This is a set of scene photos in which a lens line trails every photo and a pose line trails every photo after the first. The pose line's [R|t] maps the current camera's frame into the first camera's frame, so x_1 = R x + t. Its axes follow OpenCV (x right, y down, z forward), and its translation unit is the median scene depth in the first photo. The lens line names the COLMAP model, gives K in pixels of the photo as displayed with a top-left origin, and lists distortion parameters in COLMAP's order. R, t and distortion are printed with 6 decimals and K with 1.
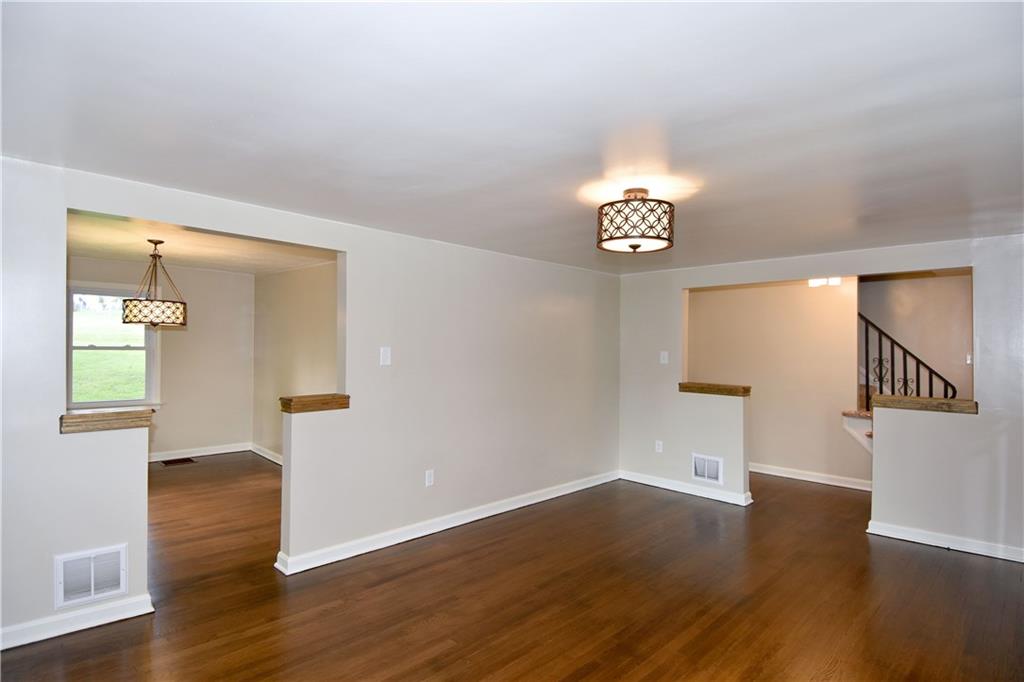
lens RADIAL K [[530.2, 0, 512.0], [0, 530.2, 341.0], [0, 0, 1]] dist [-0.056812, 0.000181]
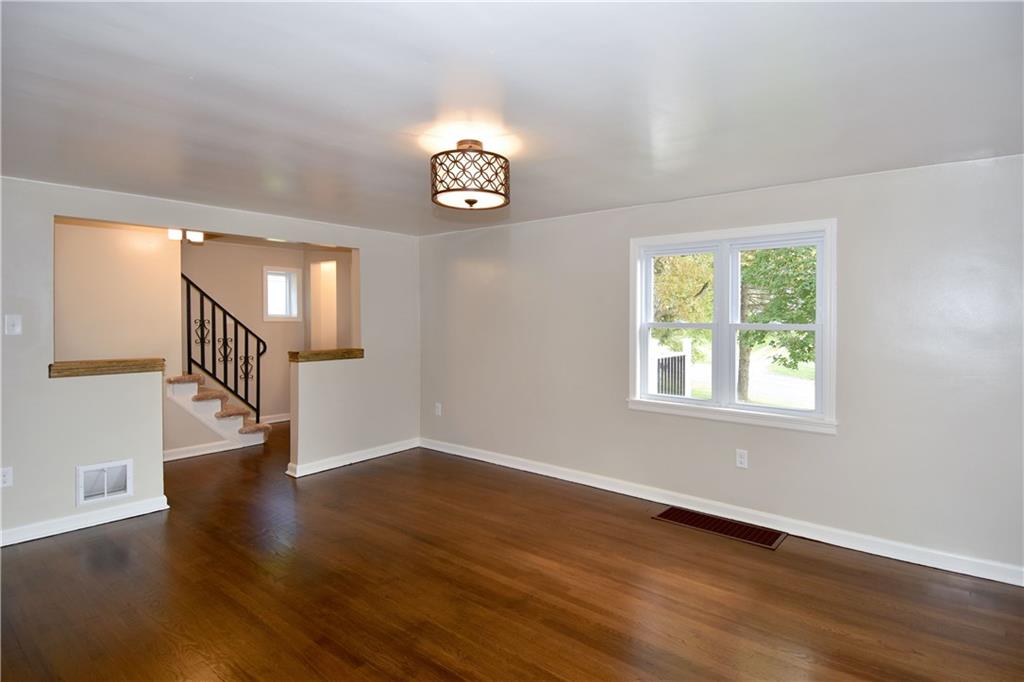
lens RADIAL K [[533.2, 0, 510.6], [0, 533.2, 323.3], [0, 0, 1]] dist [0.078225, -0.066014]
pose [[-0.098504, -0.028356, 0.994733, -0.409580], [-0.016634, 0.999501, 0.026845, 0.003495], [-0.994998, -0.013902, -0.098926, 0.548556]]
